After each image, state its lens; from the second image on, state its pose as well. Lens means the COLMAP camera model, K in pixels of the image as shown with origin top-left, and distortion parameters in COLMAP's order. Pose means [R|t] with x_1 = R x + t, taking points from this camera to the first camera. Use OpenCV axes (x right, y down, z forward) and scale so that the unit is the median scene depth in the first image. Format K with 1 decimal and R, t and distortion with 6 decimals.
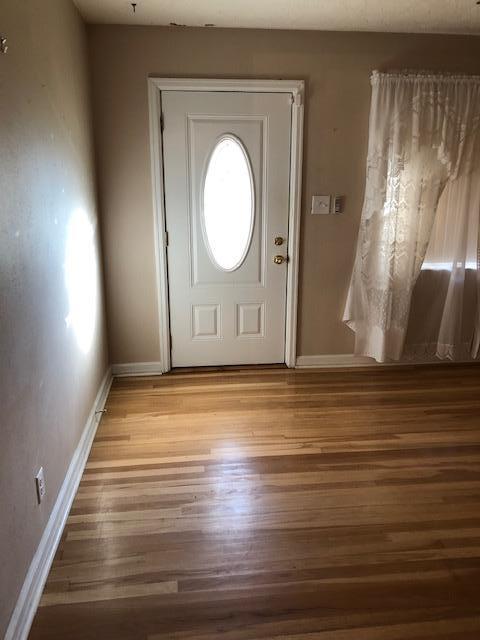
lens RADIAL K [[531.6, 0, 240.7], [0, 531.6, 317.3], [0, 0, 1]] dist [0.028748, -0.030581]
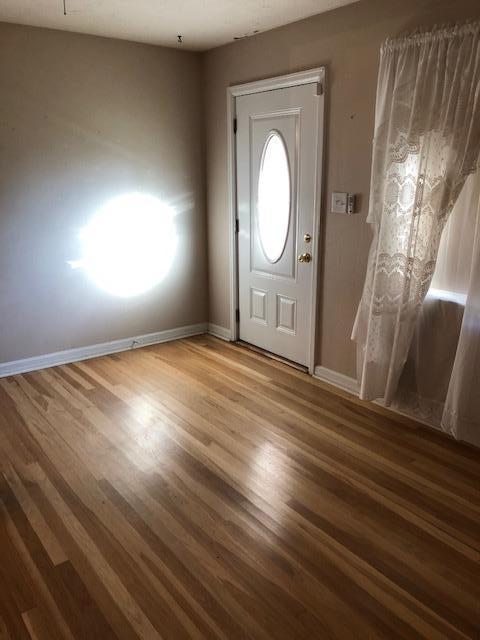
lens RADIAL K [[531.6, 0, 239.1], [0, 531.6, 314.6], [0, 0, 1]] dist [0.028748, -0.030581]
pose [[0.496115, 0.225605, -0.838434, 0.900371], [-0.218312, 0.967042, 0.131032, -0.116422], [0.840363, 0.118033, 0.529016, 0.432562]]
